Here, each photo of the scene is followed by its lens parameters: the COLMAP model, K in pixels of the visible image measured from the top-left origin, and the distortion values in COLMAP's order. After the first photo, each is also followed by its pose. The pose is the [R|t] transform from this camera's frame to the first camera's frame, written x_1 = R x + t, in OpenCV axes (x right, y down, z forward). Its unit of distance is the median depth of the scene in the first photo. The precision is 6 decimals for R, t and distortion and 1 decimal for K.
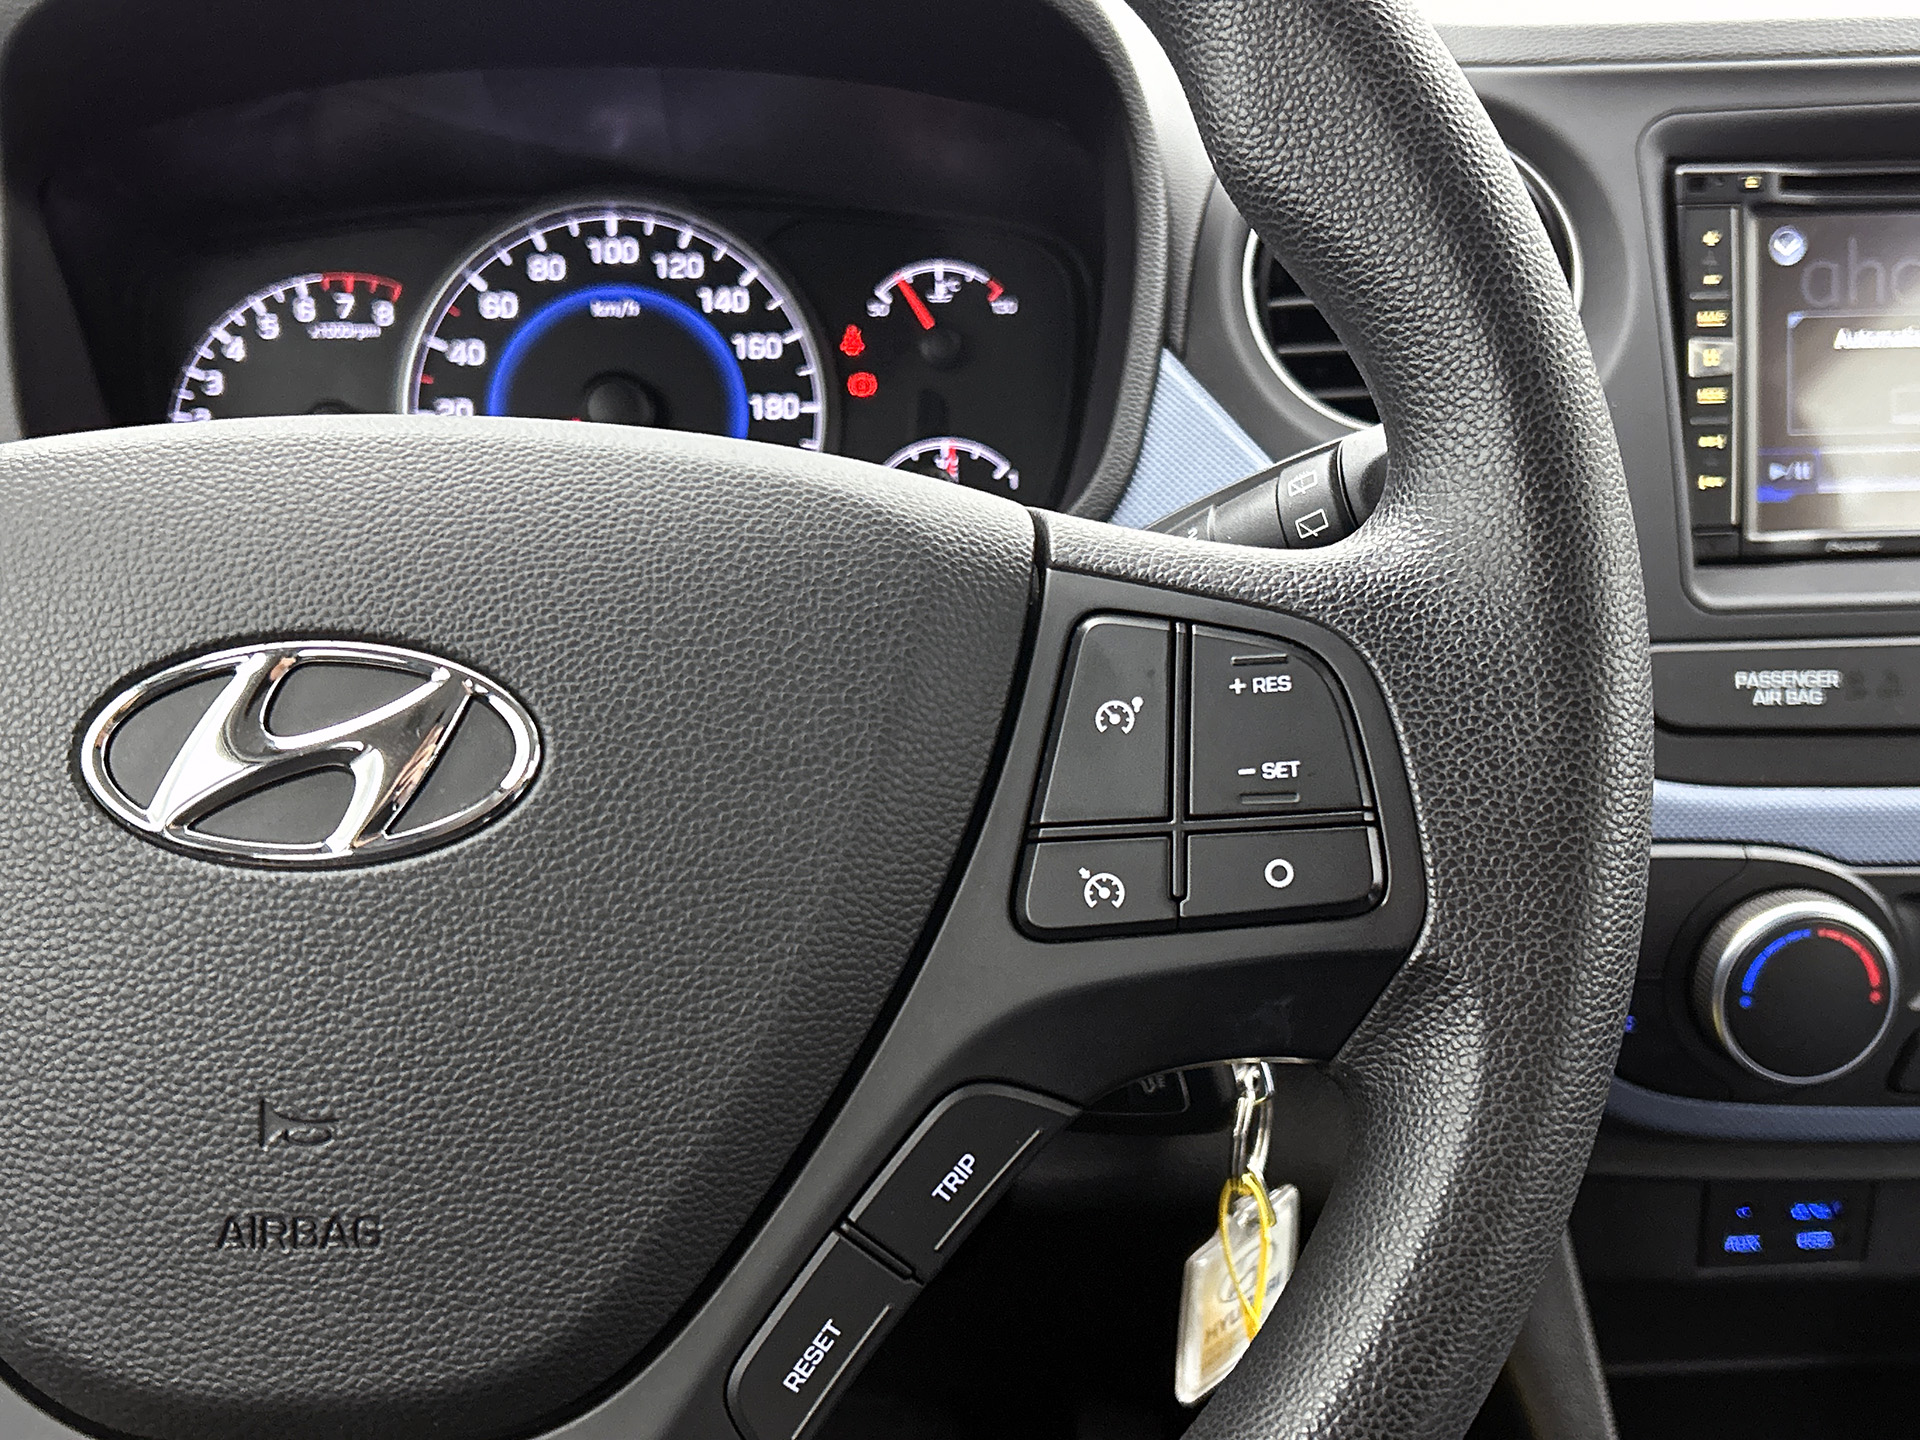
lens RADIAL K [[2153.0, 0, 976.6], [0, 2153.0, 712.5], [0, 0, 1]] dist [0.047510, 0.000000]
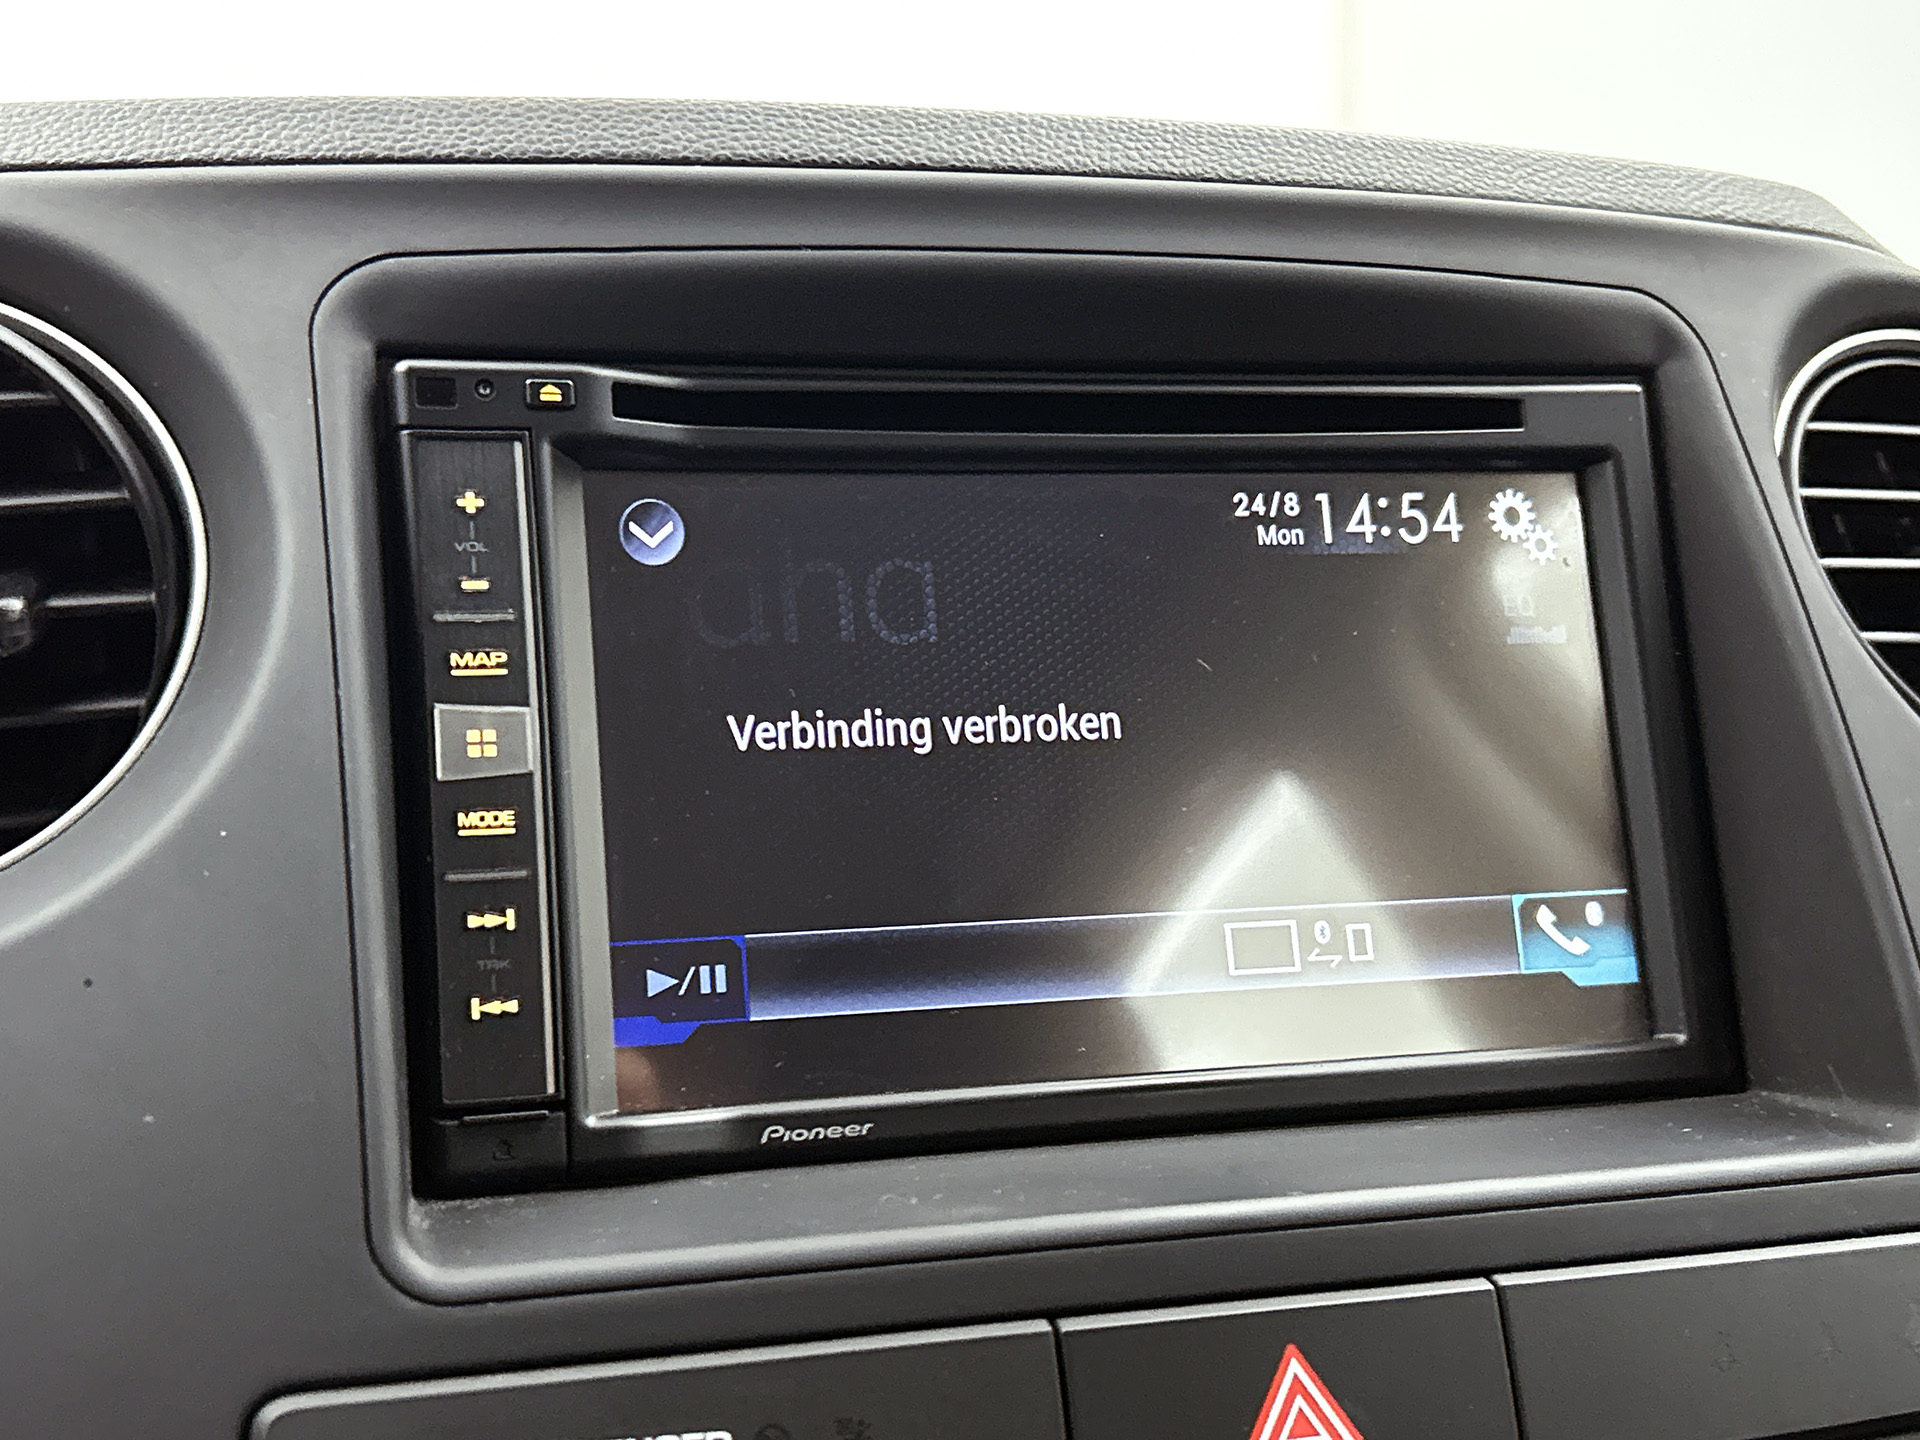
lens RADIAL K [[2516.4, 0, 957.0], [0, 2516.4, 715.6], [0, 0, 1]] dist [0.060257, 0.000000]
pose [[0.965149, -0.001153, 0.261699, 0.293108], [0.070534, 0.964132, -0.255880, -0.022112], [-0.252018, 0.265421, 0.930612, 0.461813]]
